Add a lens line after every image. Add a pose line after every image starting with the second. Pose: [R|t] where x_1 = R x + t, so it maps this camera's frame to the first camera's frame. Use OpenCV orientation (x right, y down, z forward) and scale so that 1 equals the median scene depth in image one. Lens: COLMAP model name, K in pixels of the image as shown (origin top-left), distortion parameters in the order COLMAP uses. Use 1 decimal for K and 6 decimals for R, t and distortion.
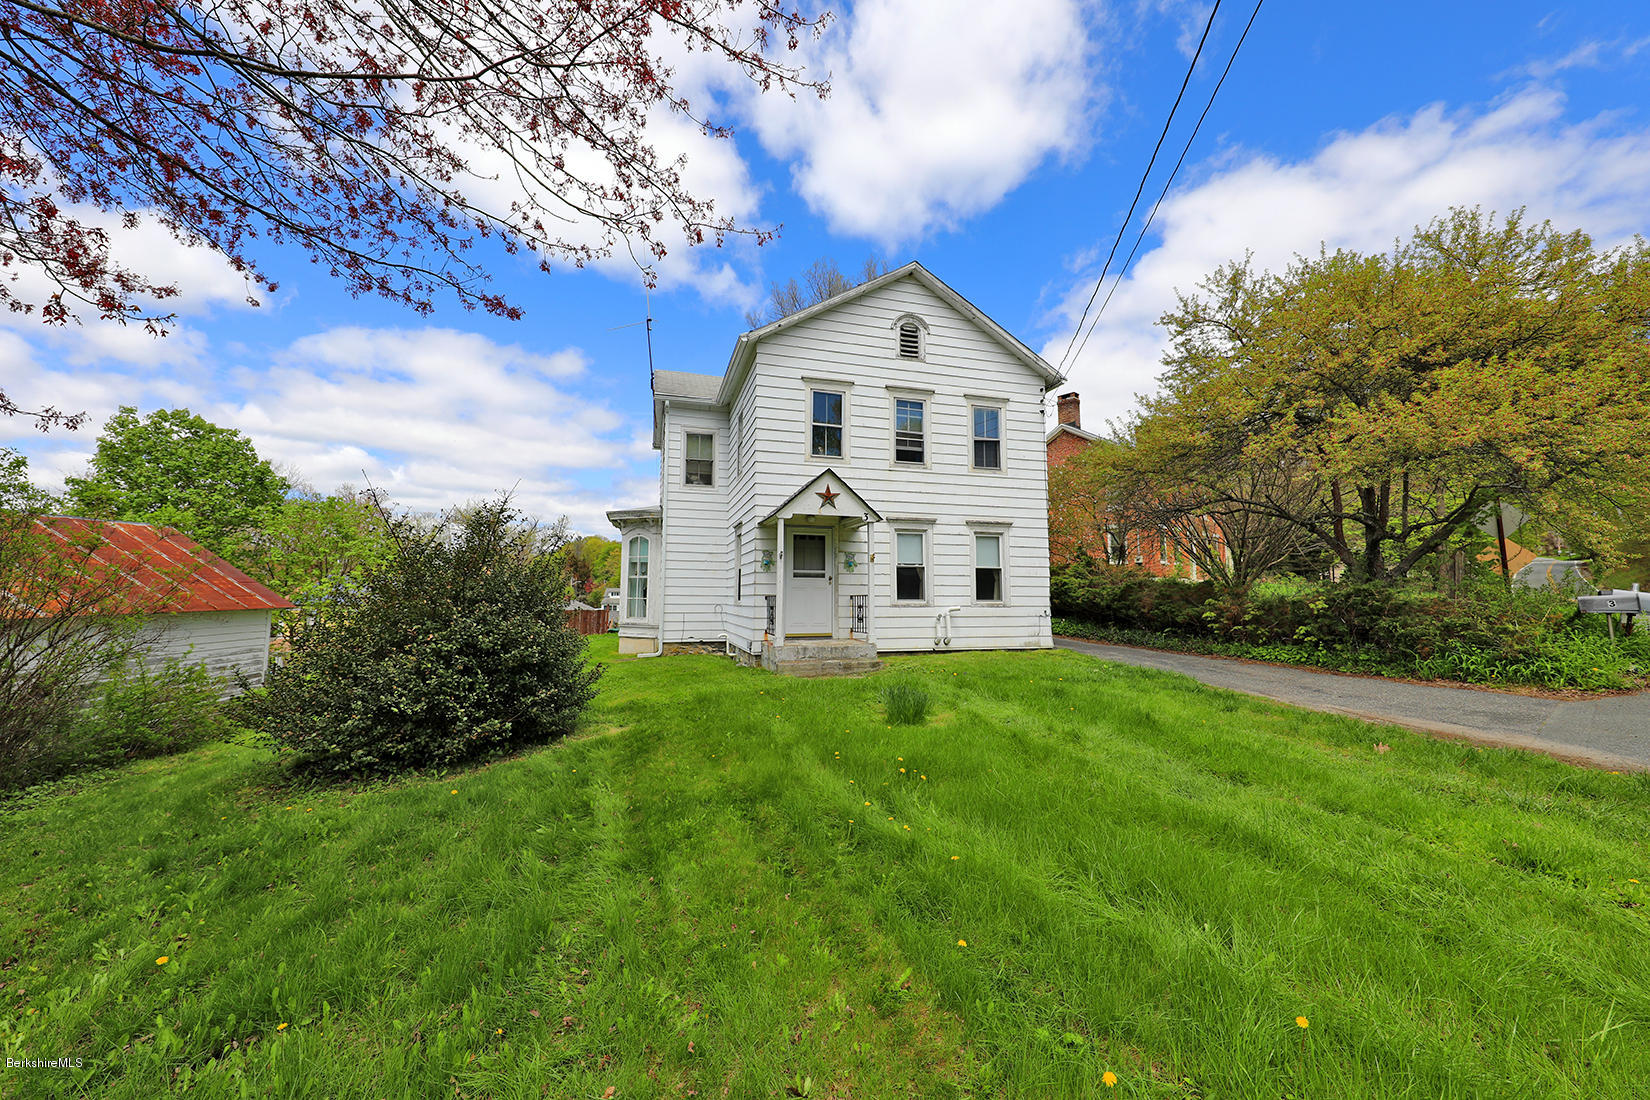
lens RADIAL K [[599.8, 0, 844.2], [0, 599.8, 534.2], [0, 0, 1]] dist [0.000283, 0.000018]
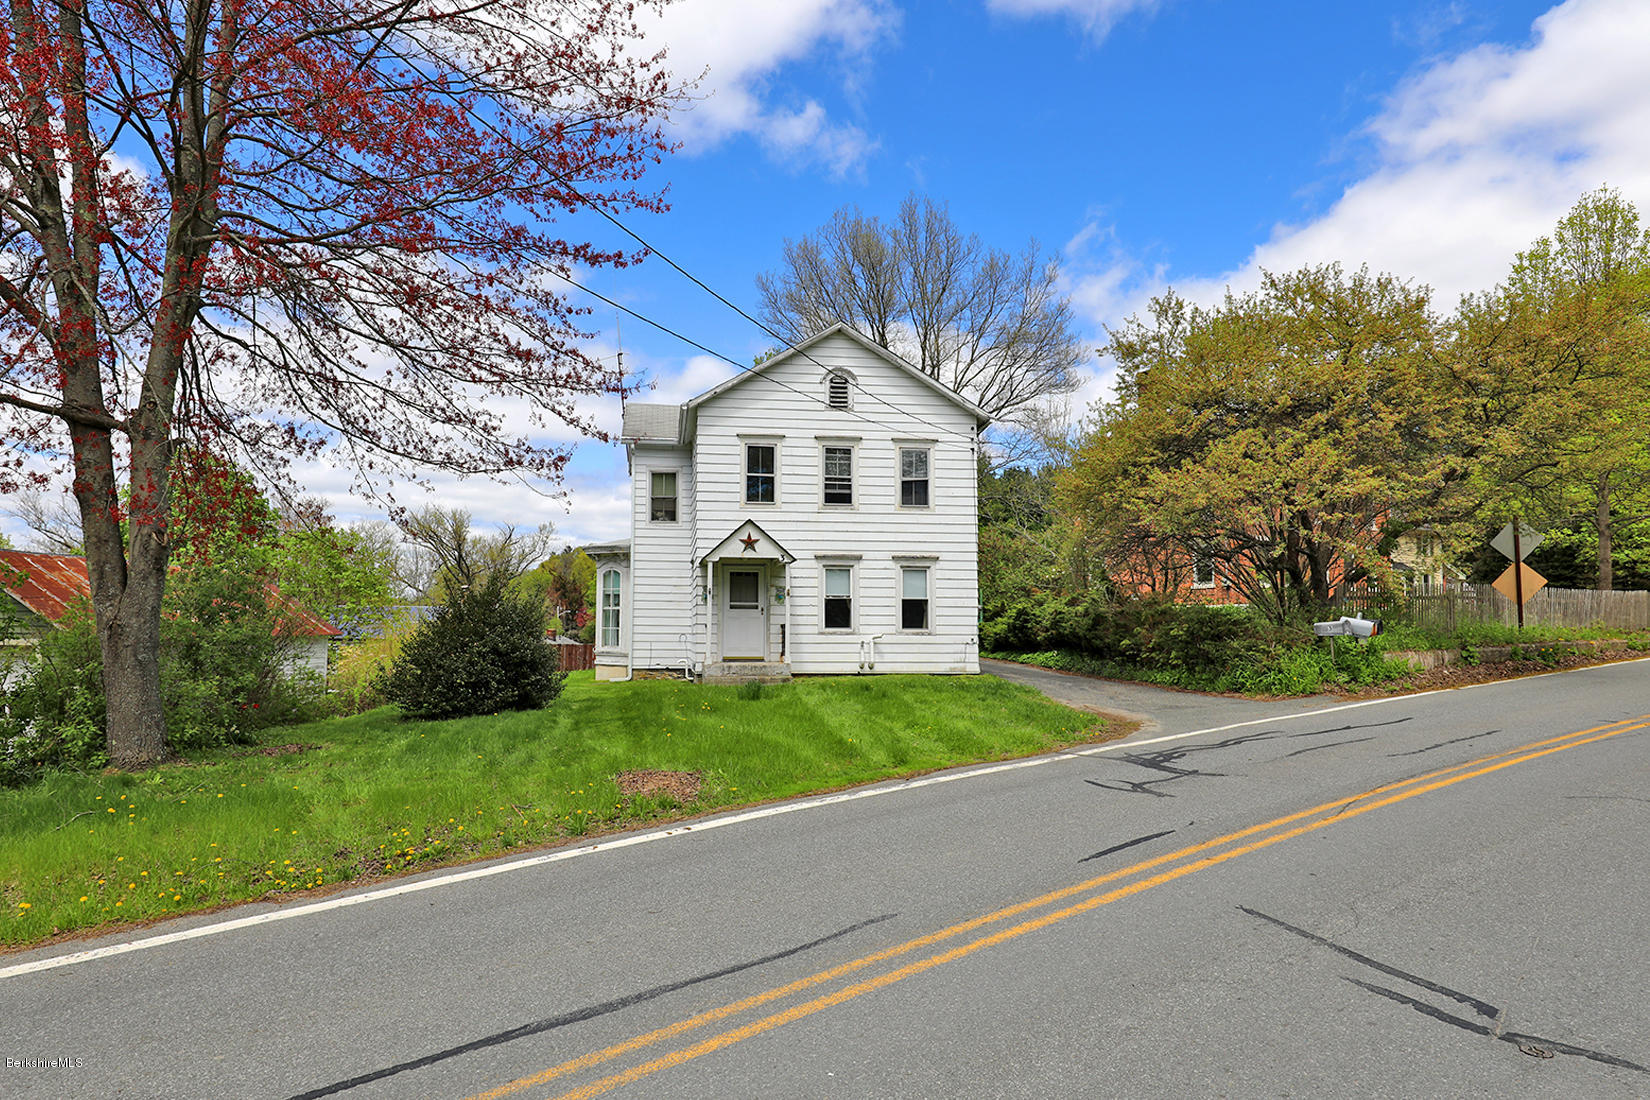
lens RADIAL K [[940.7, 0, 825.0], [0, 940.7, 550.0], [0, 0, 1]] dist [0.002546, 0.000161]
pose [[0.988920, -0.013093, -0.147868, 0.337861], [0.015321, 0.999785, 0.013939, -0.059359], [0.147654, -0.016051, 0.988909, -0.713873]]
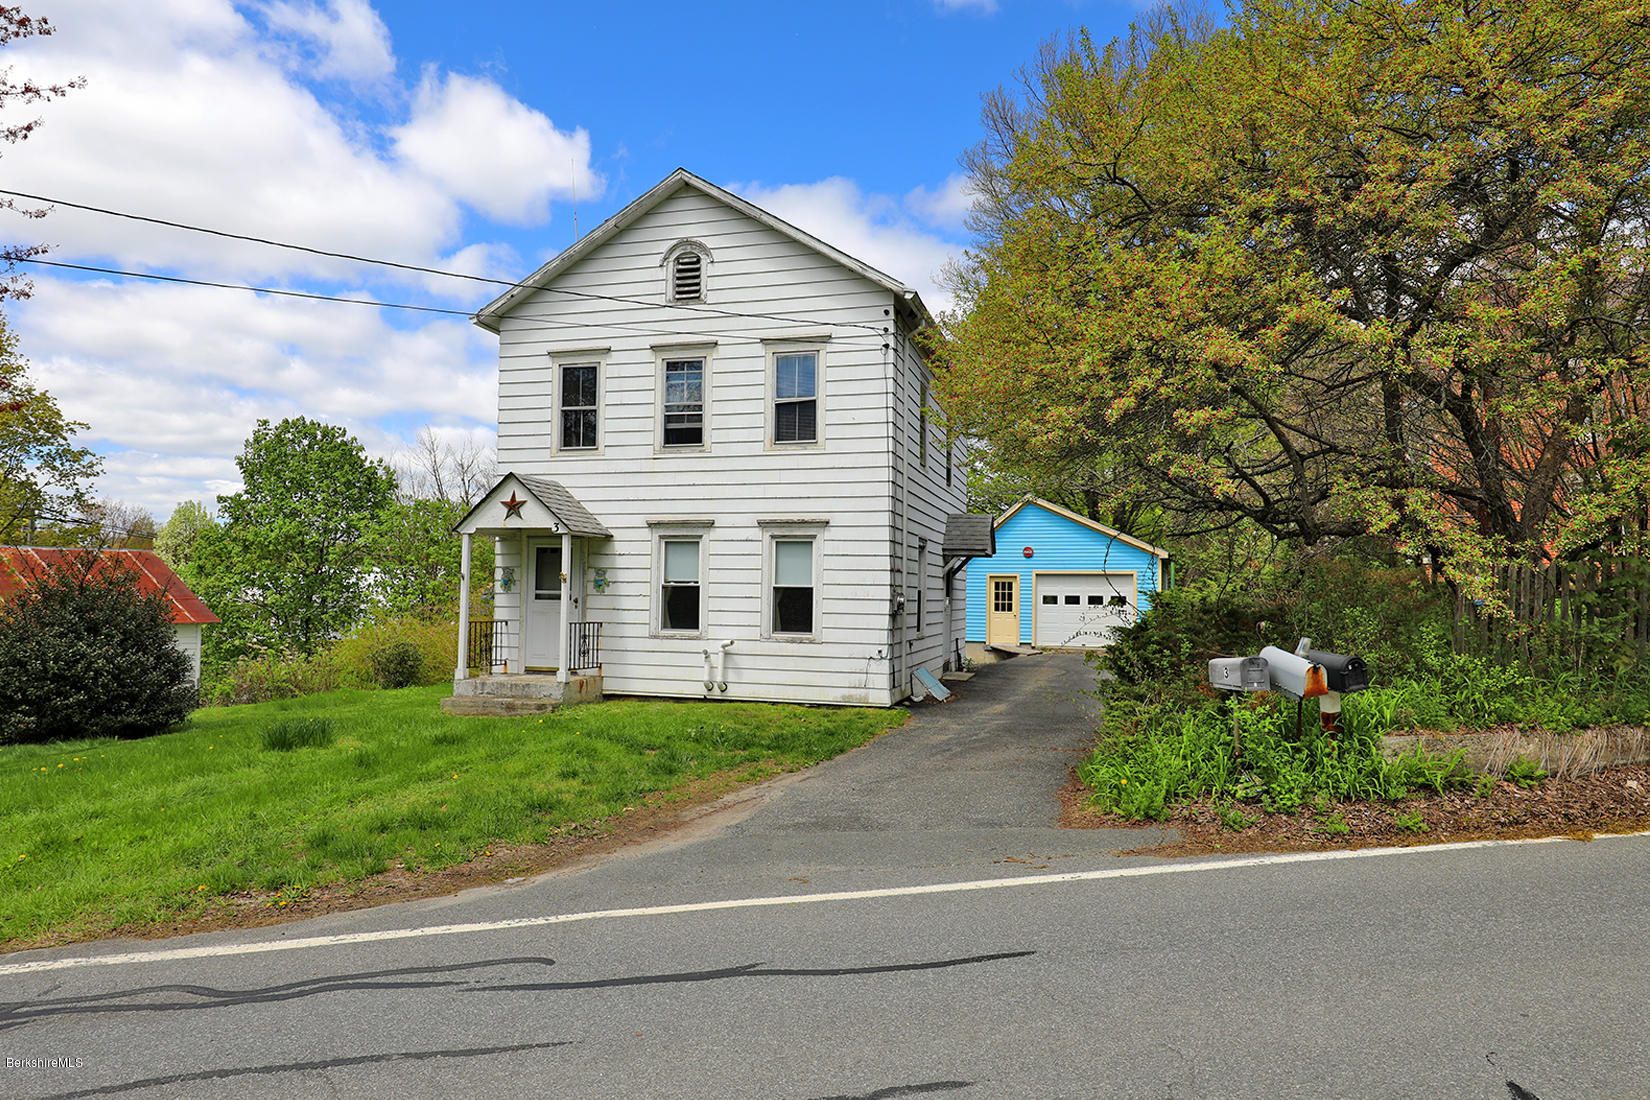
lens RADIAL K [[1057.2, 0, 825.0], [0, 1057.2, 550.0], [0, 0, 1]] dist [-0.004063, -0.000608]
pose [[0.841373, -0.015603, -0.540230, 0.952733], [0.042147, 0.998433, 0.036804, -0.030437], [0.538810, -0.053735, 0.840712, -0.011813]]
